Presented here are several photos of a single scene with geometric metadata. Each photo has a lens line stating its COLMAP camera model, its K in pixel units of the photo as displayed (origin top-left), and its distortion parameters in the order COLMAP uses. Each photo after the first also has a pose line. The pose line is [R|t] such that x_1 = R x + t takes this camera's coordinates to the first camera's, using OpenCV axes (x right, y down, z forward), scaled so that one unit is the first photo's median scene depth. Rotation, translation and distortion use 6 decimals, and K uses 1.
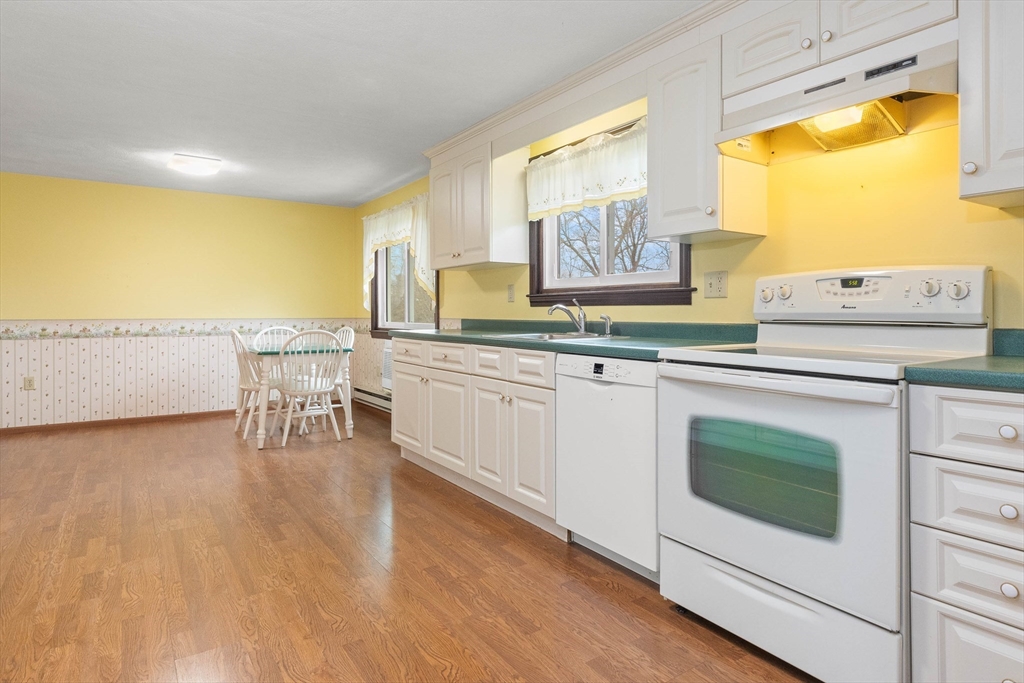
lens RADIAL K [[572.9, 0, 514.0], [0, 572.9, 310.9], [0, 0, 1]] dist [0.002697, 0.000596]
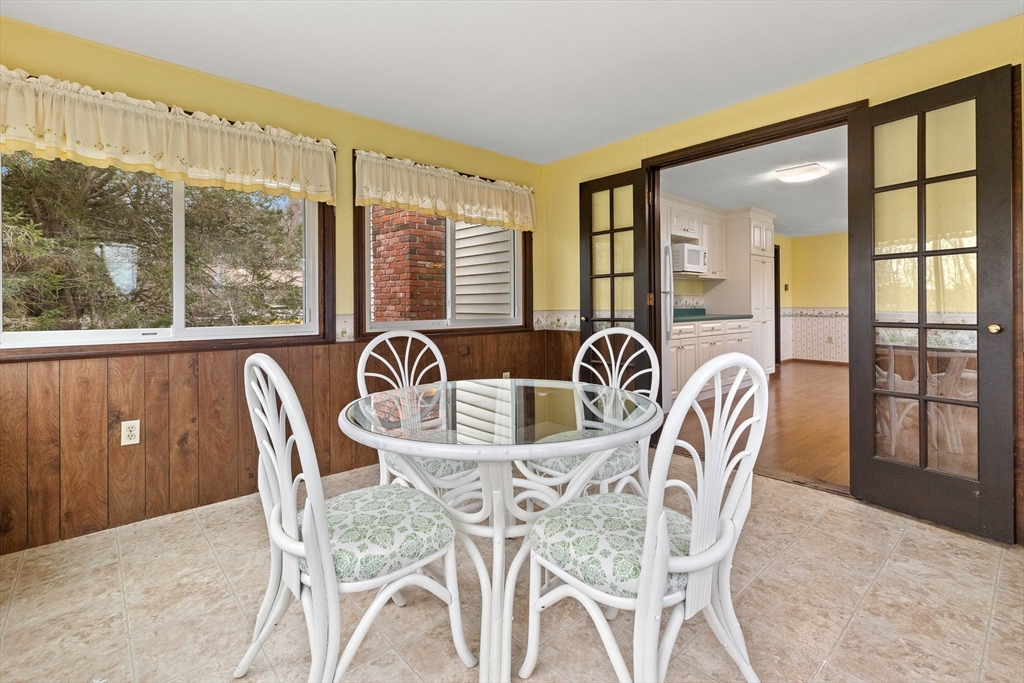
lens RADIAL K [[485.2, 0, 508.4], [0, 485.2, 299.8], [0, 0, 1]] dist [0.000269, 0.000241]
pose [[0.129854, -0.011901, -0.991462, 1.032882], [0.006203, 0.999918, -0.011190, 0.001738], [0.991514, -0.004697, 0.129918, -0.477975]]
